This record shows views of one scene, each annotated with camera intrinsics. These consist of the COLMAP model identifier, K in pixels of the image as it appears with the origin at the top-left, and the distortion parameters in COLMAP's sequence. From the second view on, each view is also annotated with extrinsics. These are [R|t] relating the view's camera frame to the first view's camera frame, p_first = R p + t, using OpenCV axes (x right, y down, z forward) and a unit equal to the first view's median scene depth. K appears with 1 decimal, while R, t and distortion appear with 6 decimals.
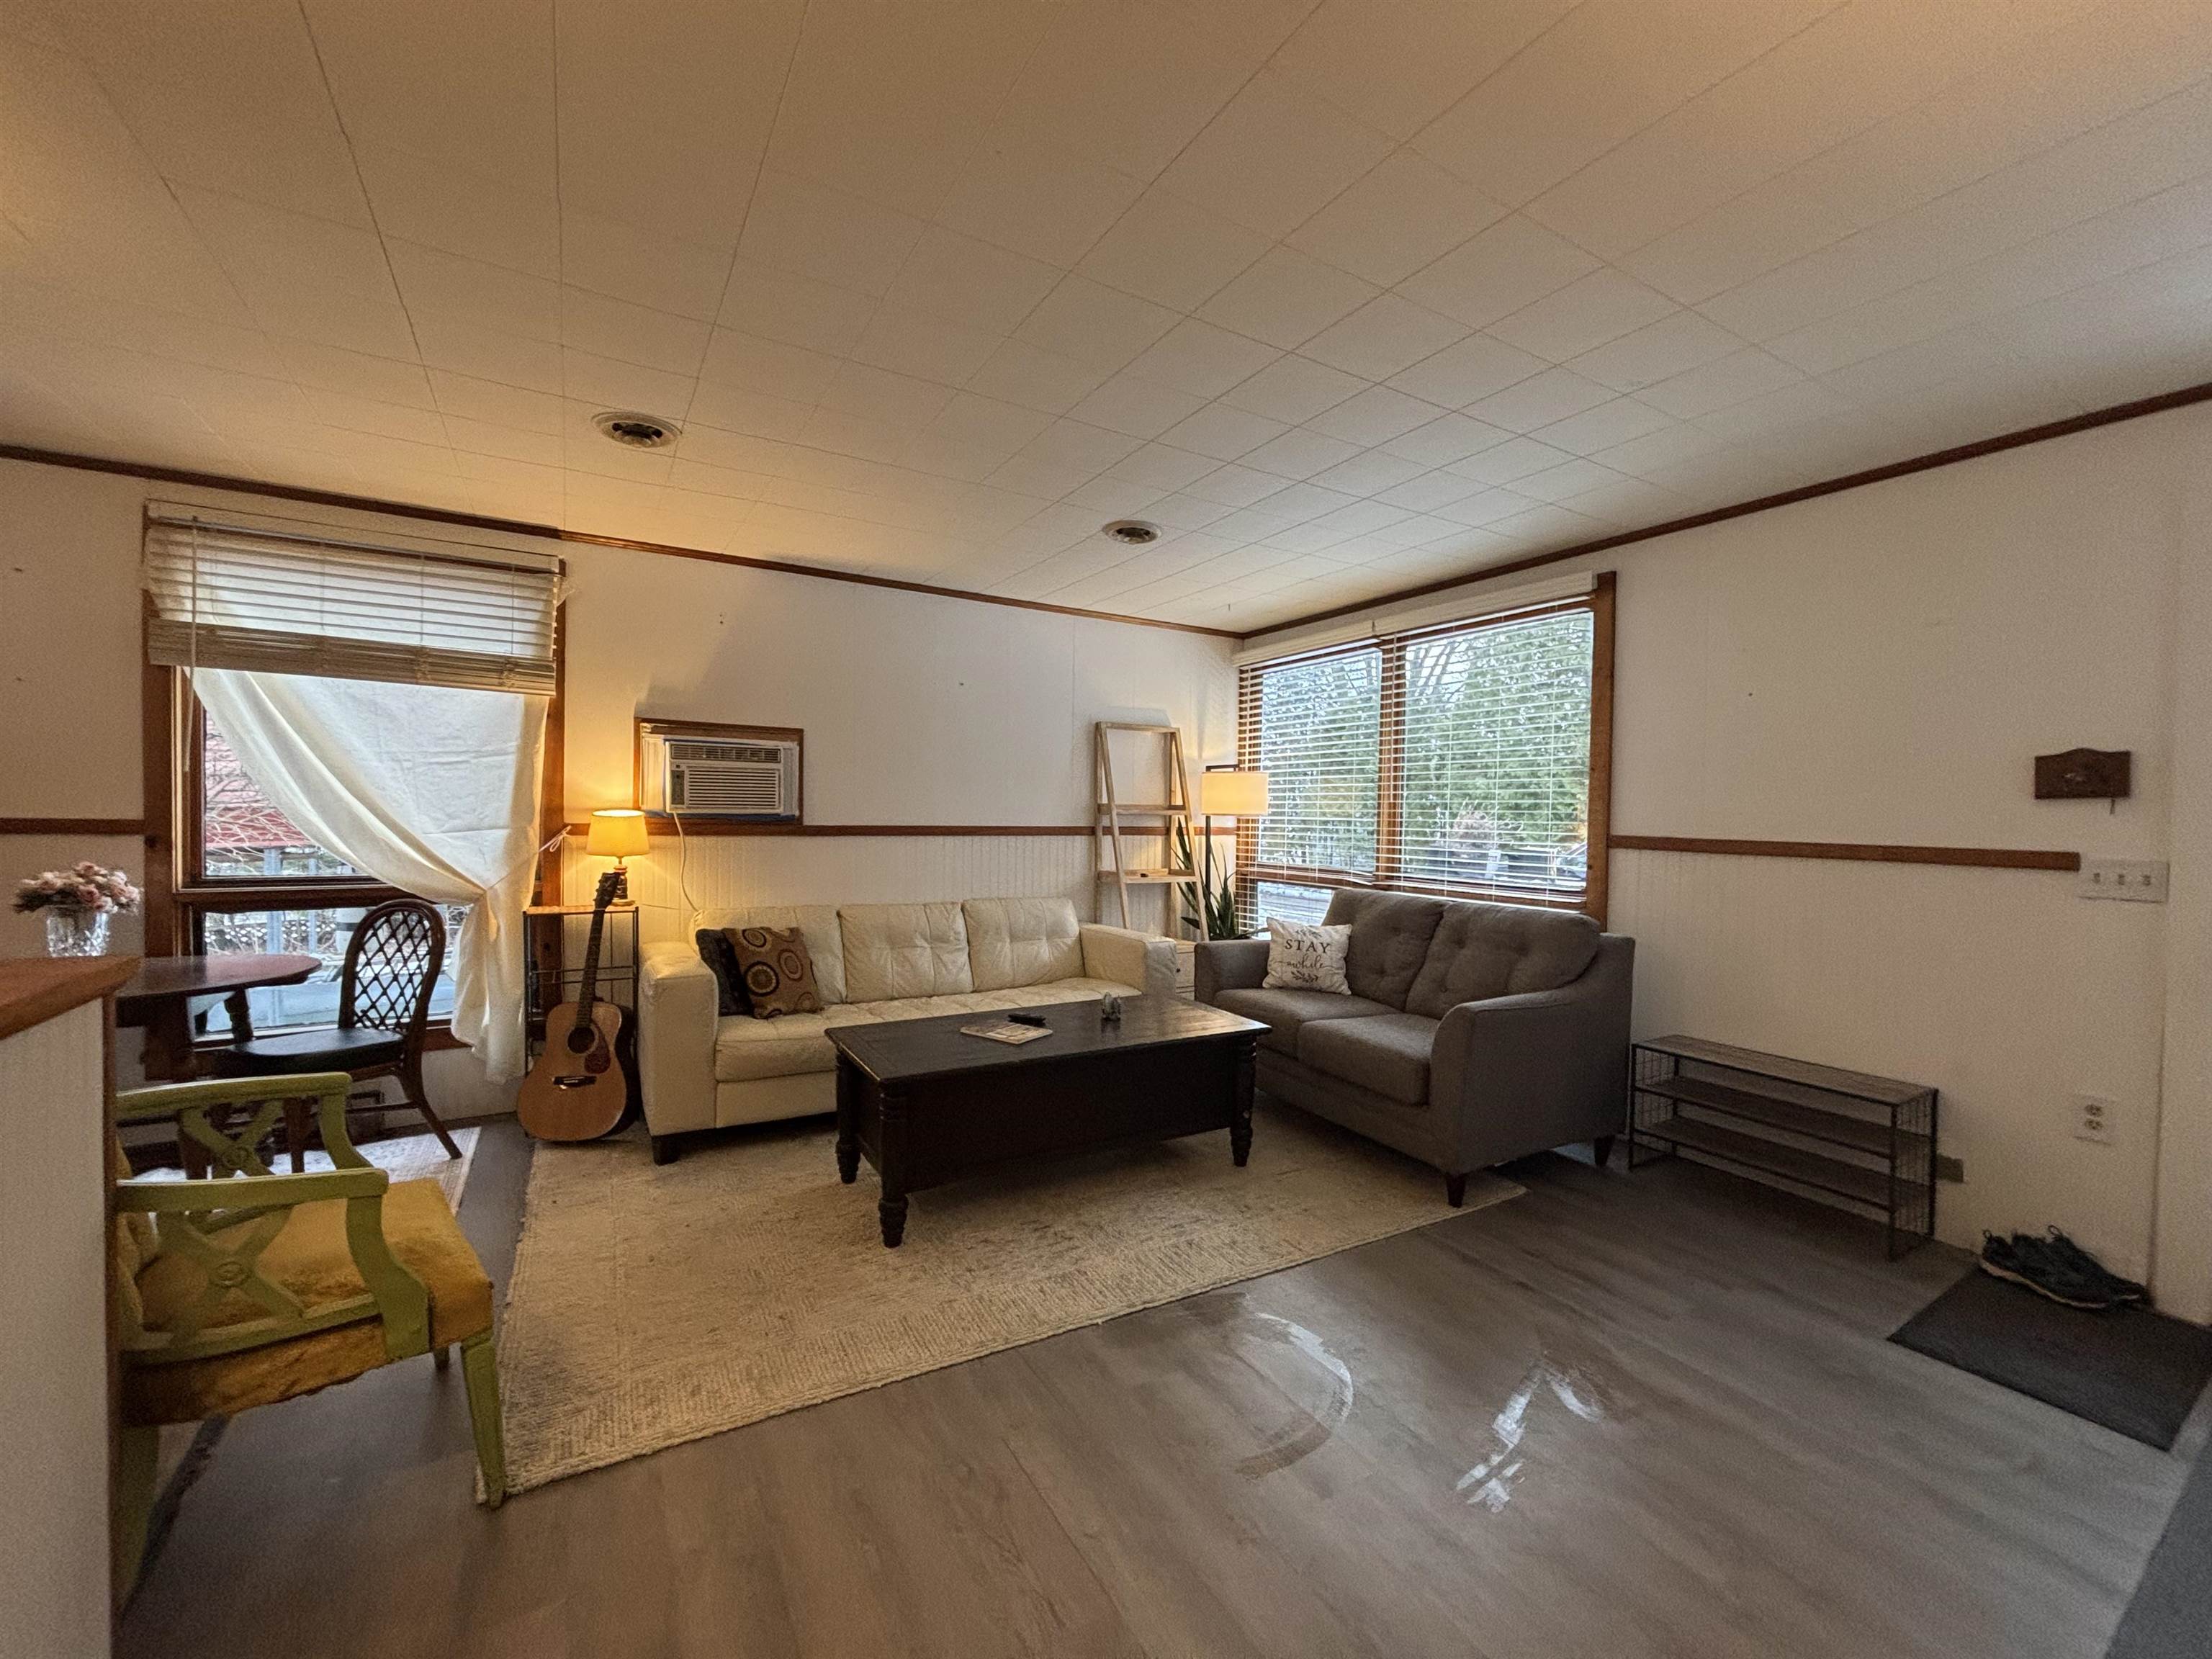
lens RADIAL K [[893.6, 0, 1106.0], [0, 893.6, 829.5], [0, 0, 1]] dist [-0.001398, -0.000219]
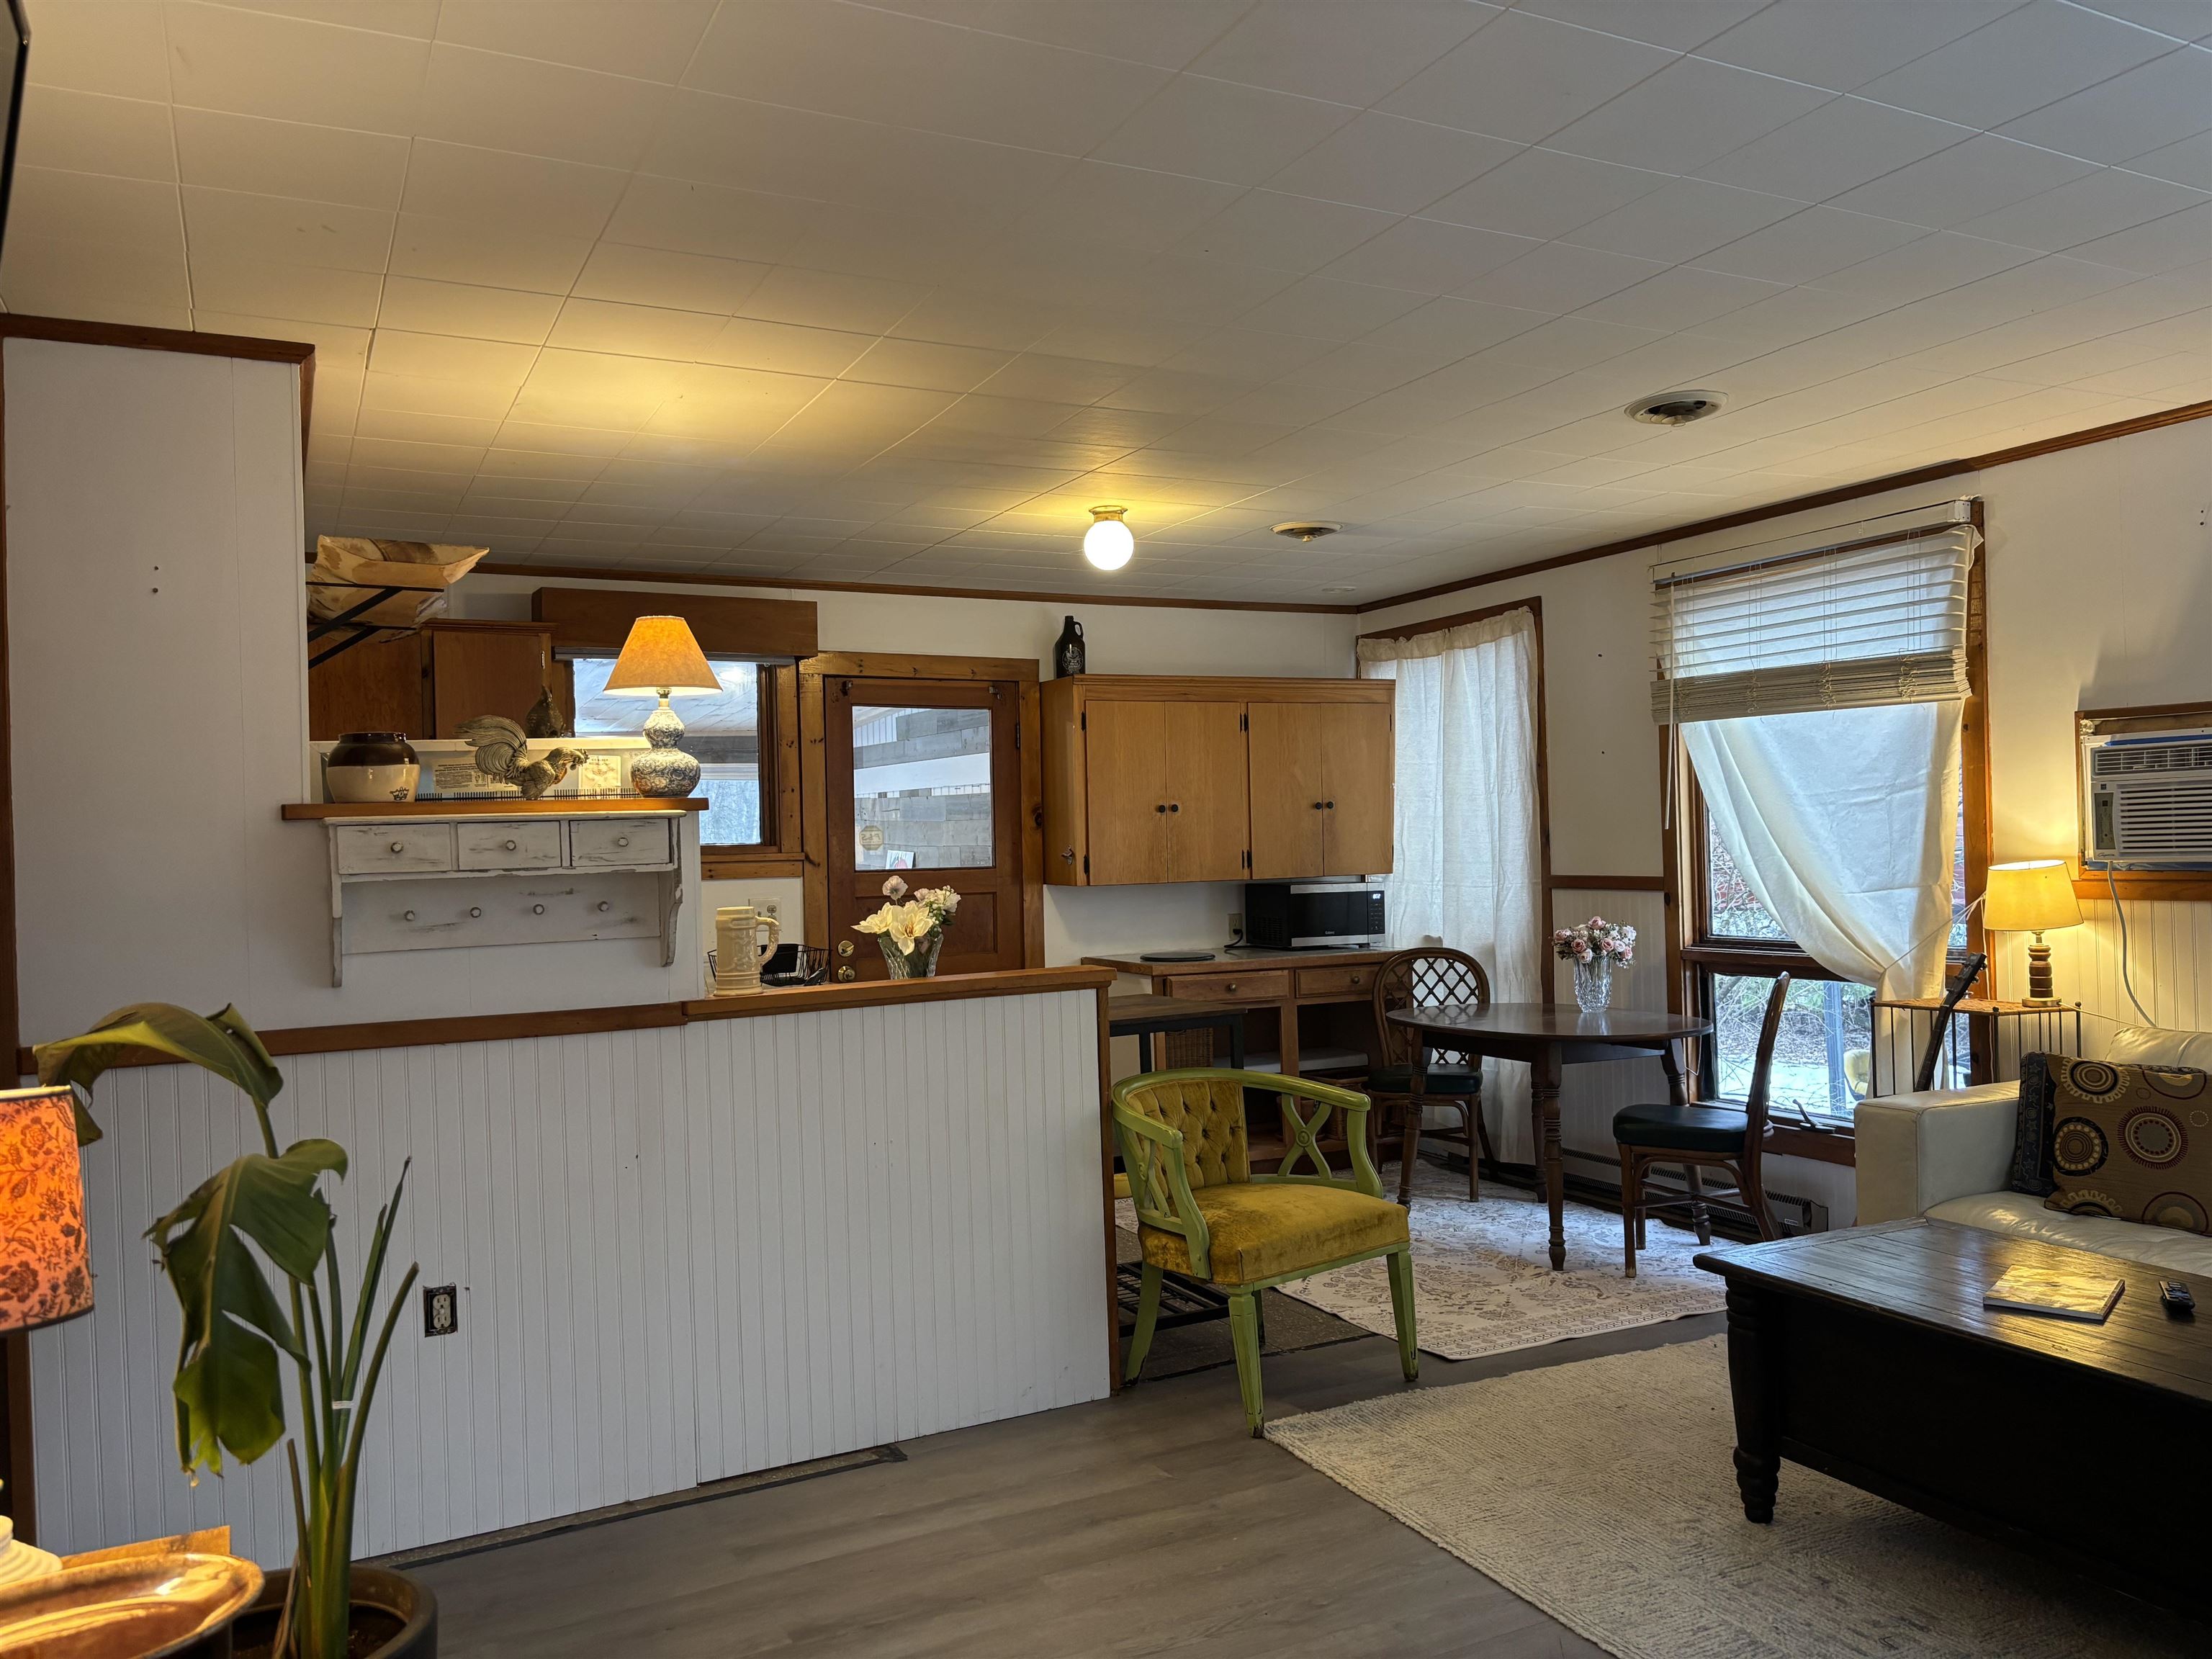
lens RADIAL K [[1685.5, 0, 1106.0], [0, 1685.5, 829.5], [0, 0, 1]] dist [0.063433, -0.070969]
pose [[-0.083446, -0.025420, -0.996188, 0.804728], [0.002802, 0.999665, -0.025743, -0.014775], [0.996508, -0.004940, -0.083347, 0.461506]]
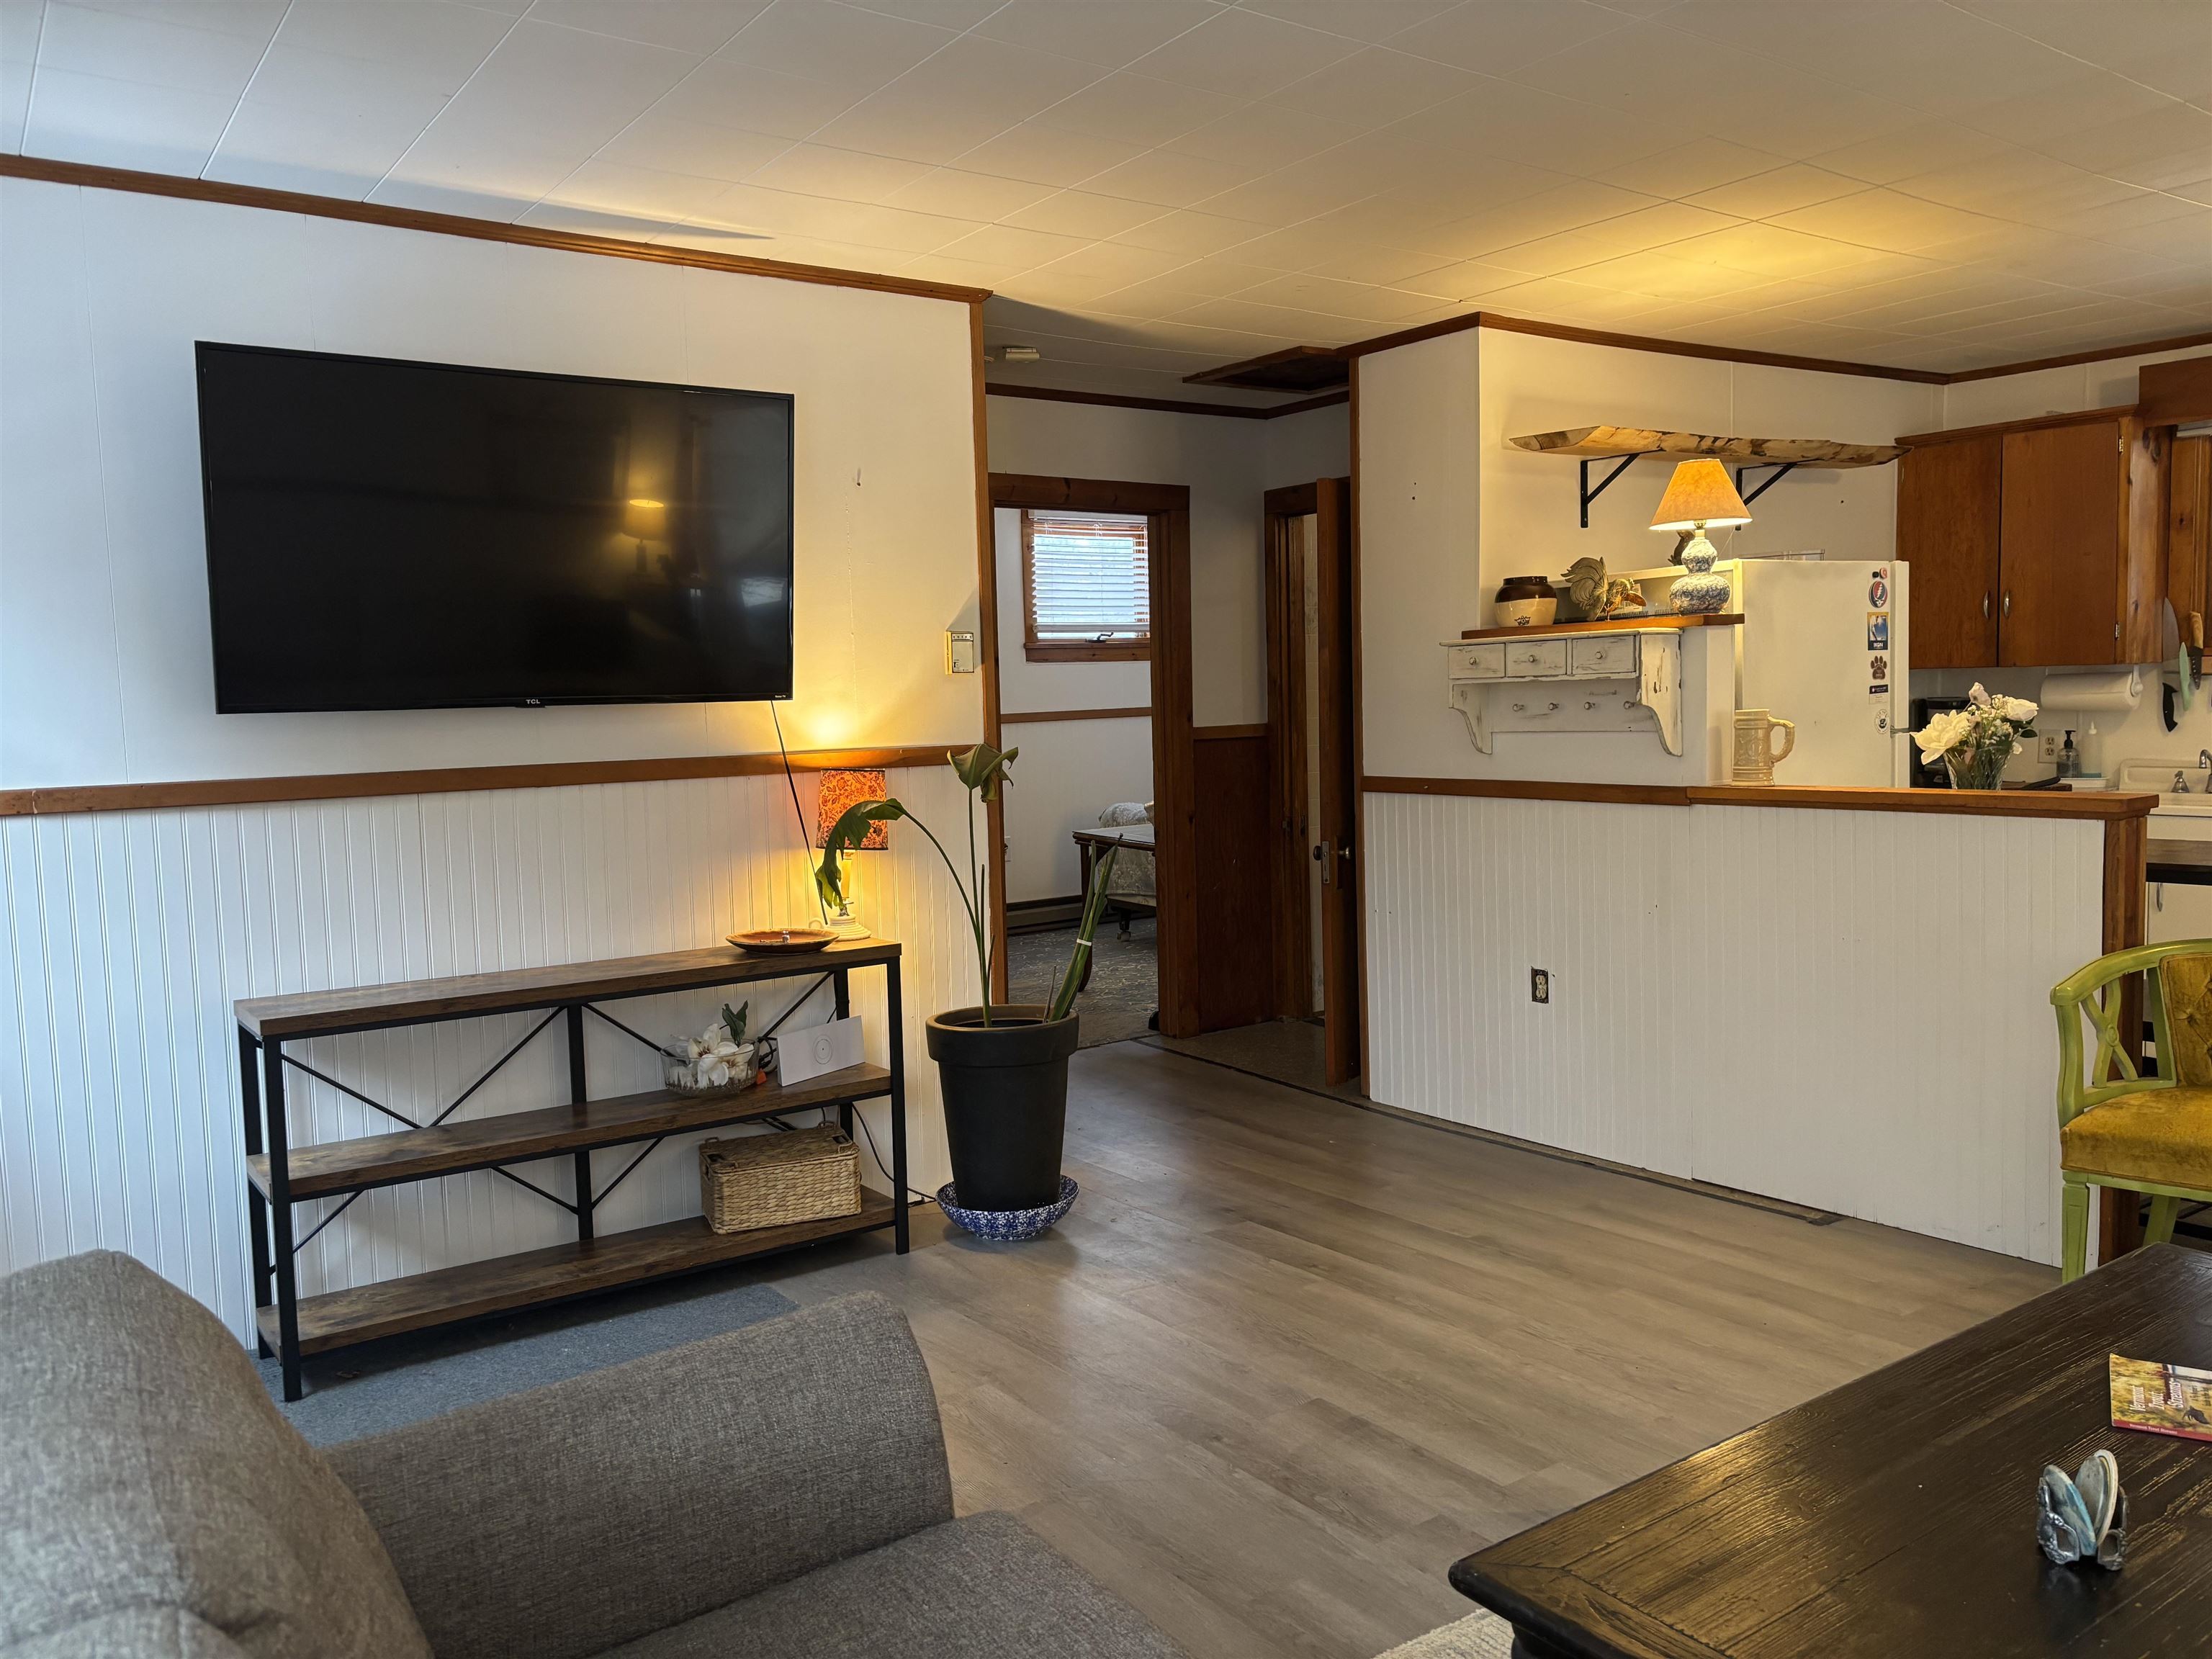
lens RADIAL K [[1685.5, 0, 1106.0], [0, 1685.5, 829.5], [0, 0, 1]] dist [0.063433, -0.070969]
pose [[-0.997565, 0.014328, -0.068262, 0.285991], [0.006966, 0.994246, 0.106897, -0.043006], [0.069401, 0.106161, -0.991924, 1.359533]]
